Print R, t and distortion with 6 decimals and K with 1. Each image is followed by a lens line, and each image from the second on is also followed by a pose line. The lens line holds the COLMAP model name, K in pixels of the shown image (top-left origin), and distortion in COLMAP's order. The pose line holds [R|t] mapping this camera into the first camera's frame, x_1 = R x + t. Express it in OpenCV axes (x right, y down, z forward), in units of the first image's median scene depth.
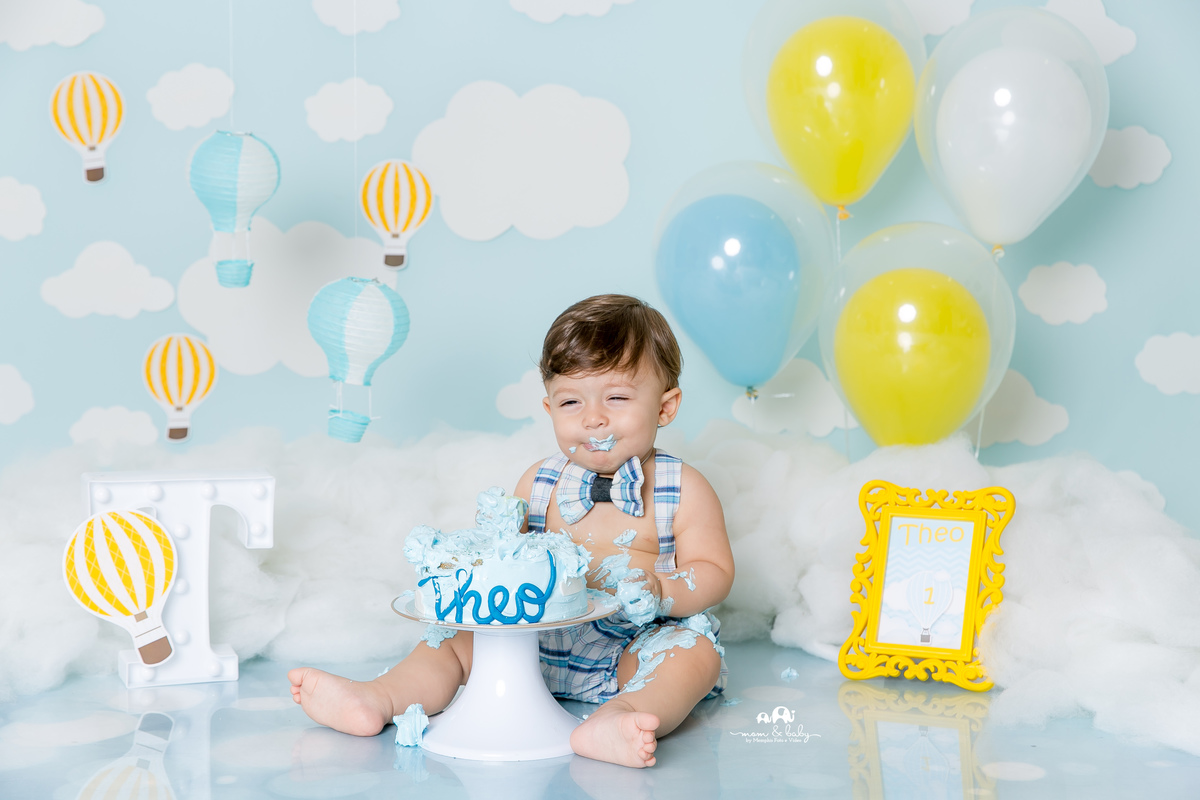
lens RADIAL K [[2135.1, 0, 600.0], [0, 2135.1, 400.0], [0, 0, 1]] dist [0.017231, 0.066385]
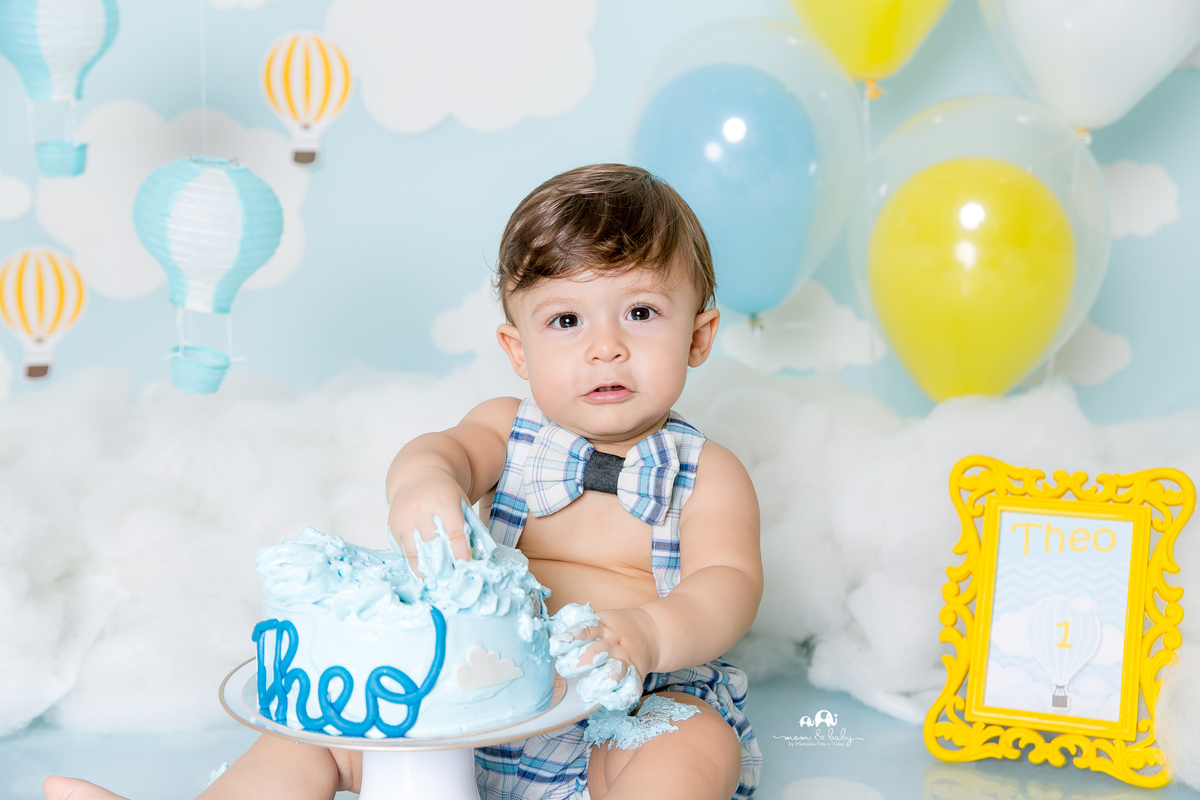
lens RADIAL K [[1690.8, 0, 600.0], [0, 1690.8, 400.0], [0, 0, 1]] dist [0.018920, -0.013482]
pose [[0.999663, -0.000903, 0.025948, -0.001495], [-0.000294, 0.998938, 0.046084, -0.003709], [-0.025962, -0.046076, 0.998601, 0.425934]]
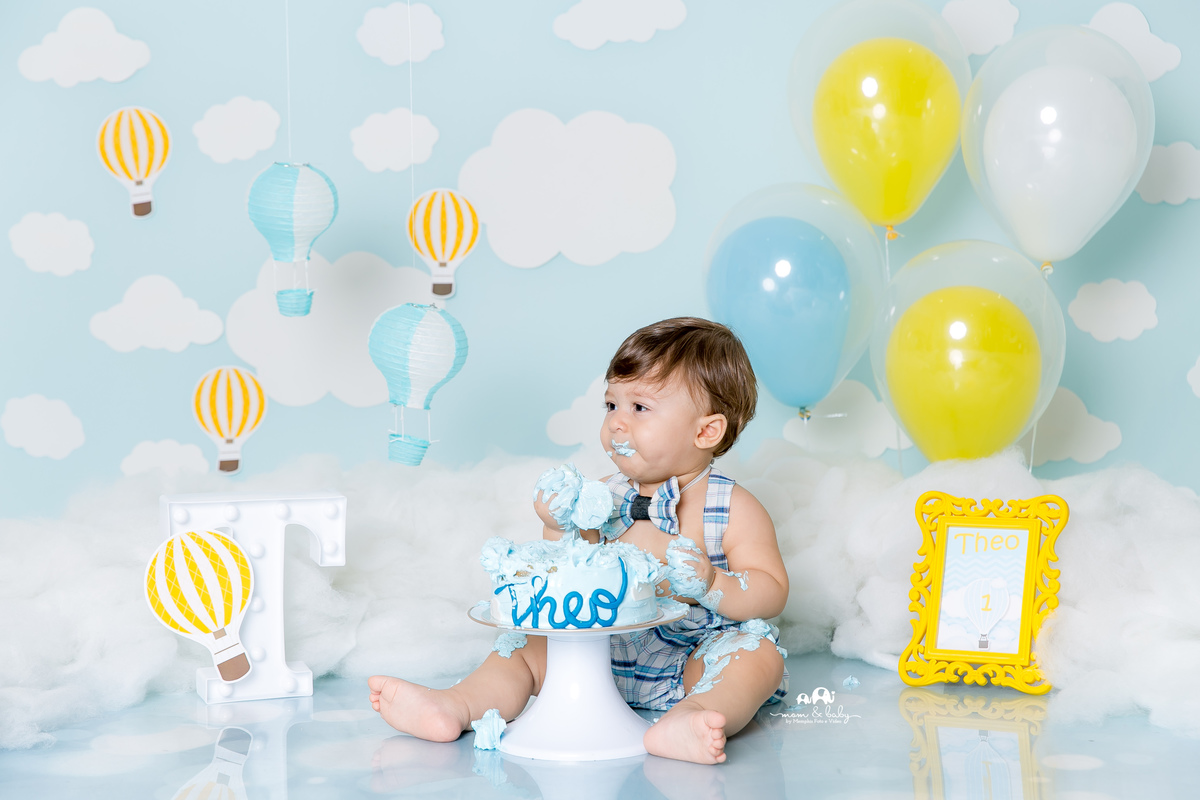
lens RADIAL K [[2308.2, 0, 600.0], [0, 2308.2, 400.0], [0, 0, 1]] dist [0.016590, 0.079616]
pose [[0.999821, -0.016974, -0.008378, -0.017329], [0.016788, 0.999620, -0.021858, 0.013760], [0.008746, 0.021713, 0.999726, -0.094727]]
